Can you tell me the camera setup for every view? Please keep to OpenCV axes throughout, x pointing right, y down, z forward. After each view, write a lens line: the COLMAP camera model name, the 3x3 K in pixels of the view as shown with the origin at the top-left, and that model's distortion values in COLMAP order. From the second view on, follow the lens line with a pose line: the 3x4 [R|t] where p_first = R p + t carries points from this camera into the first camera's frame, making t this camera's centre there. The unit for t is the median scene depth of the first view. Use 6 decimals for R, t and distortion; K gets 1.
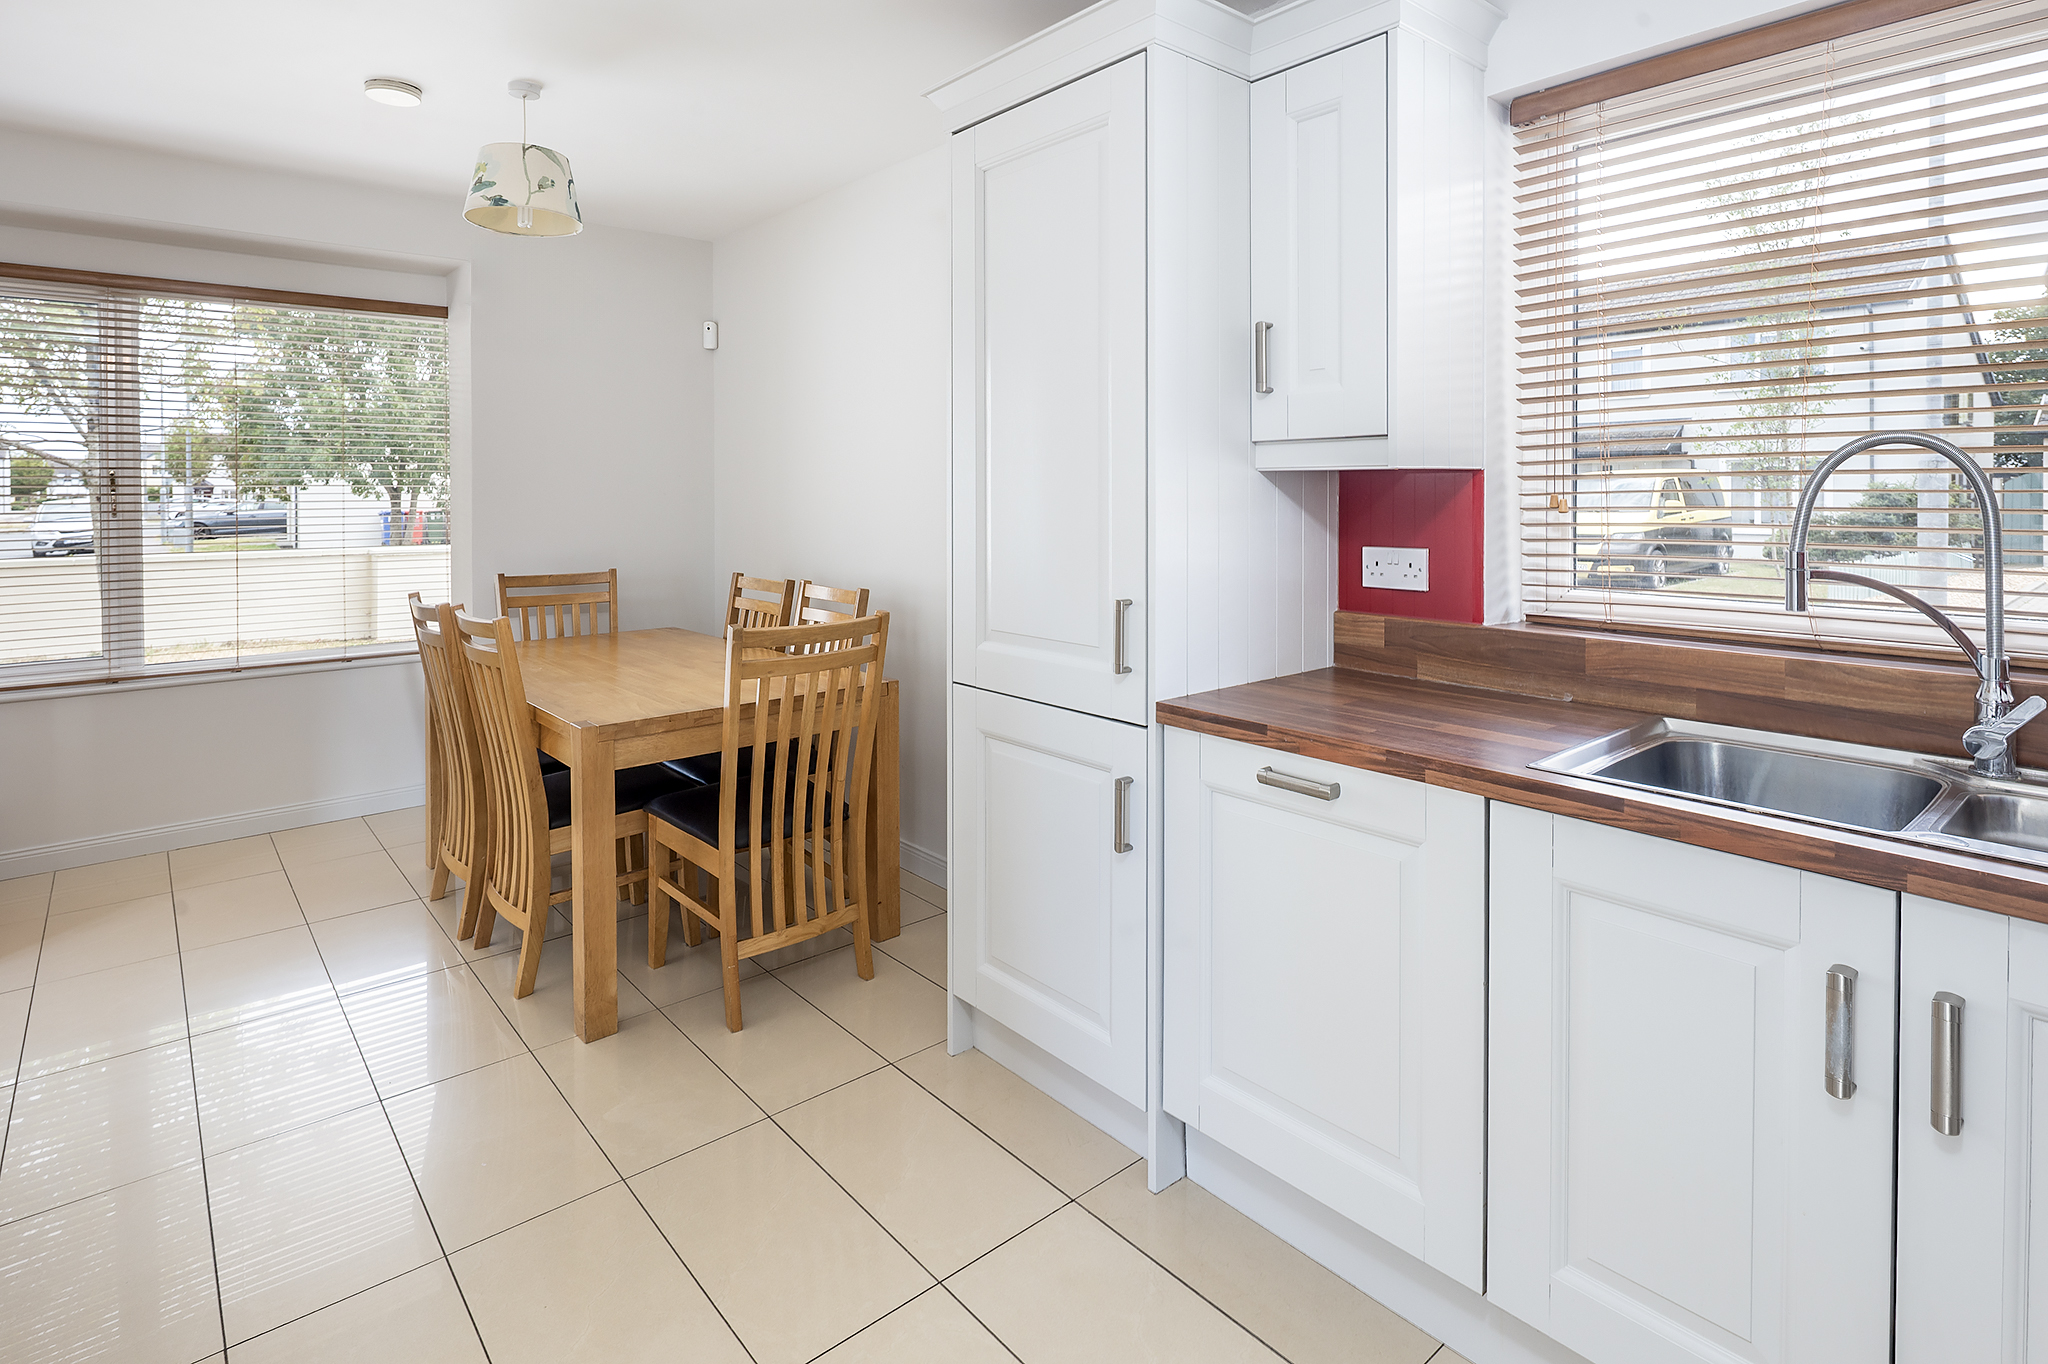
lens RADIAL K [[1046.1, 0, 1023.6], [0, 1046.1, 507.8], [0, 0, 1]] dist [0.013160, 0.000002]
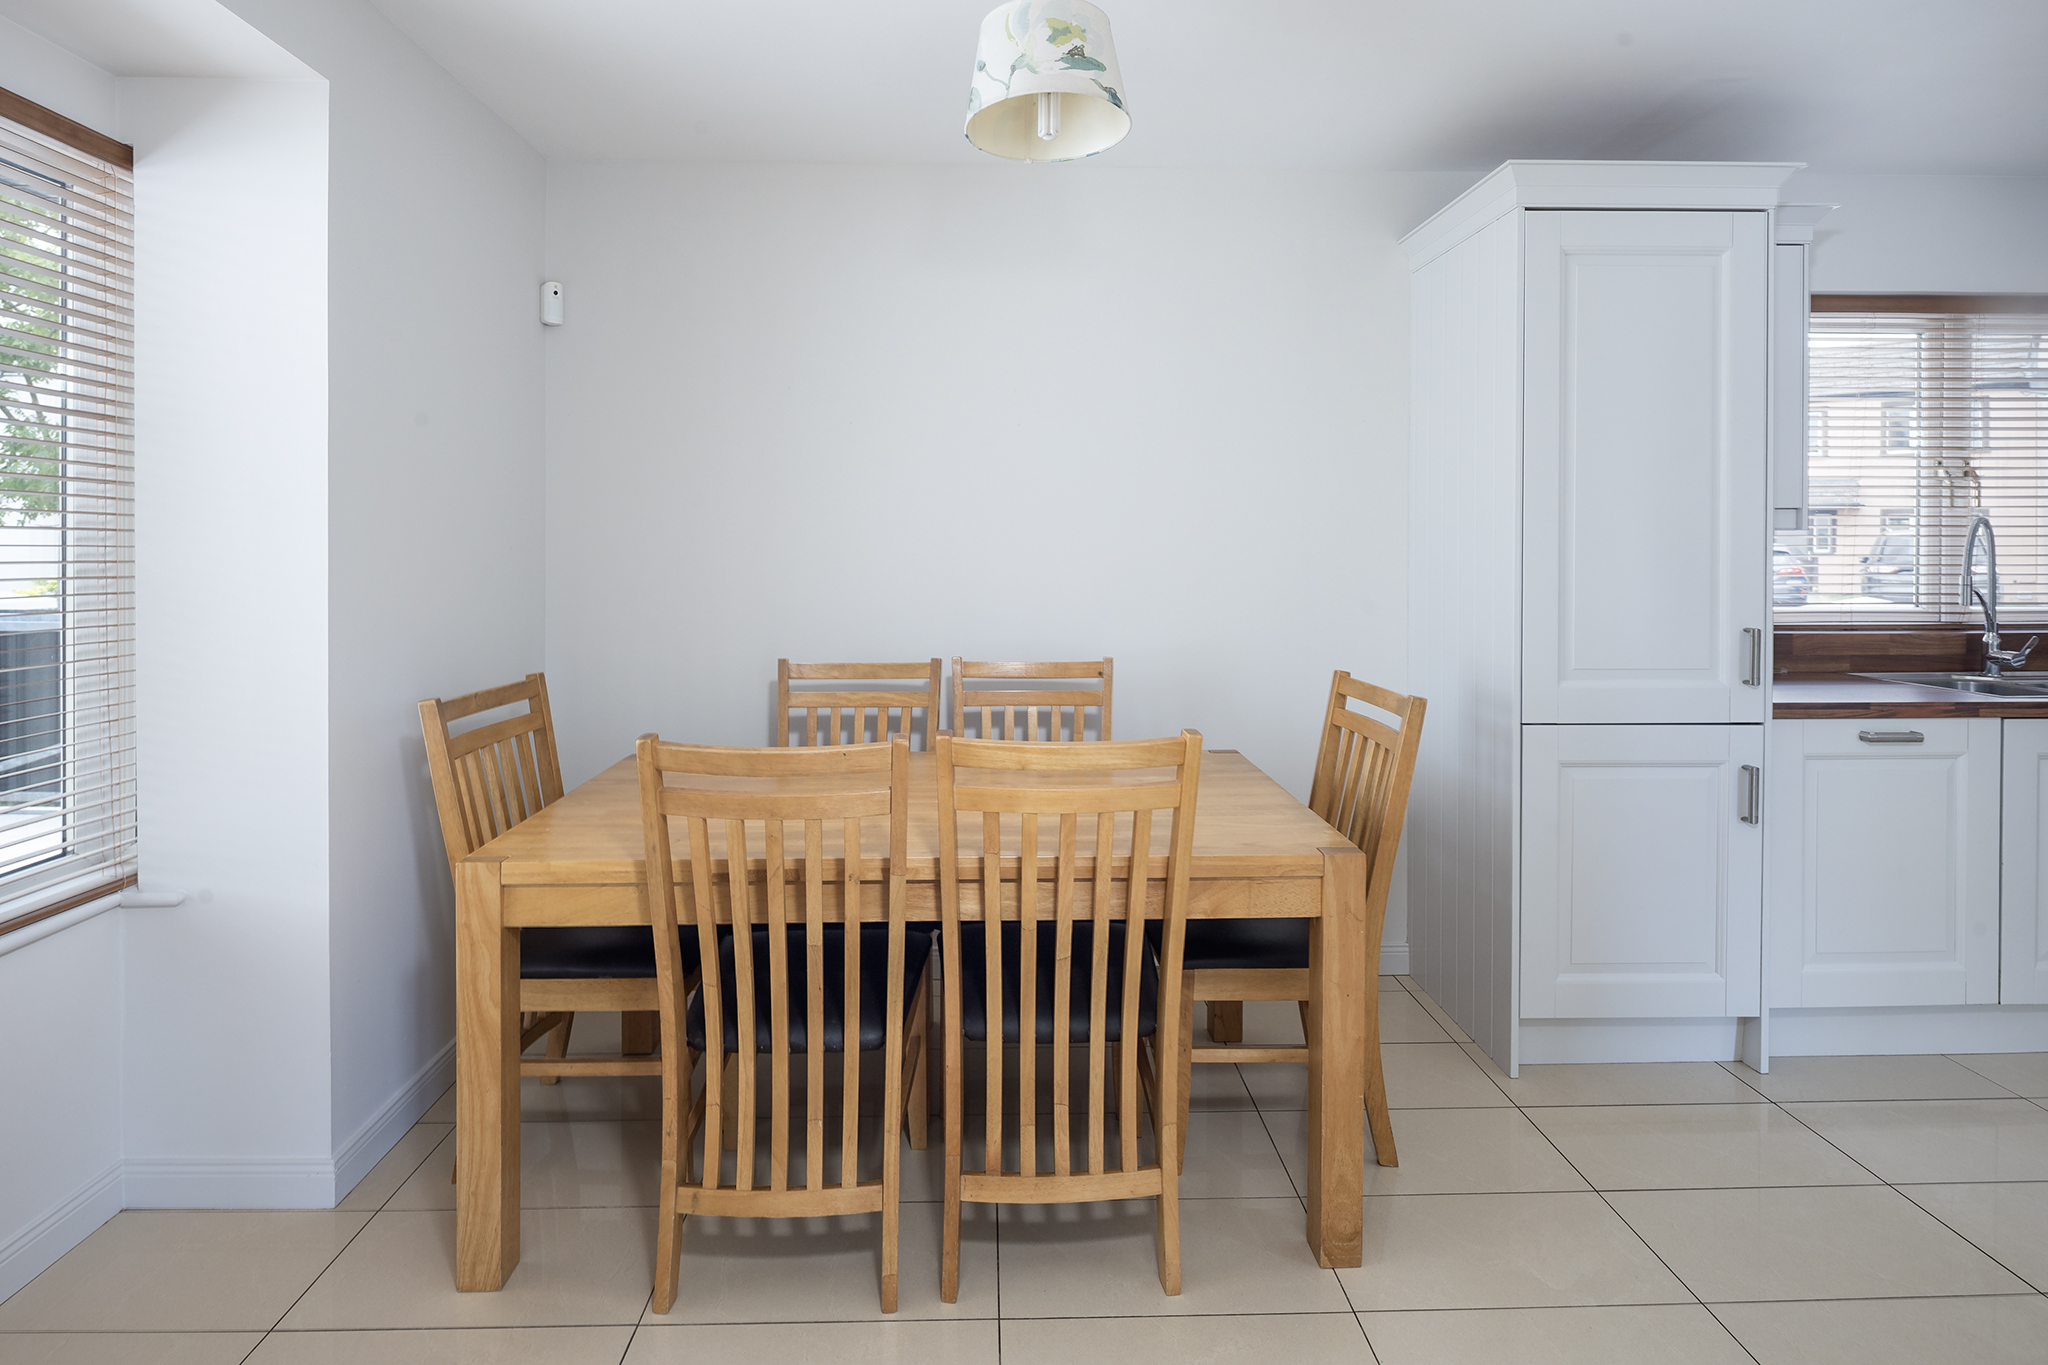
lens RADIAL K [[1041.8, 0, 1019.6], [0, 1041.8, 560.6], [0, 0, 1]] dist [0.001023, -0.001879]
pose [[0.622616, -0.013250, 0.782415, -1.497421], [0.008383, 0.999912, 0.010263, -0.019969], [-0.782482, 0.000169, 0.622673, 0.904676]]
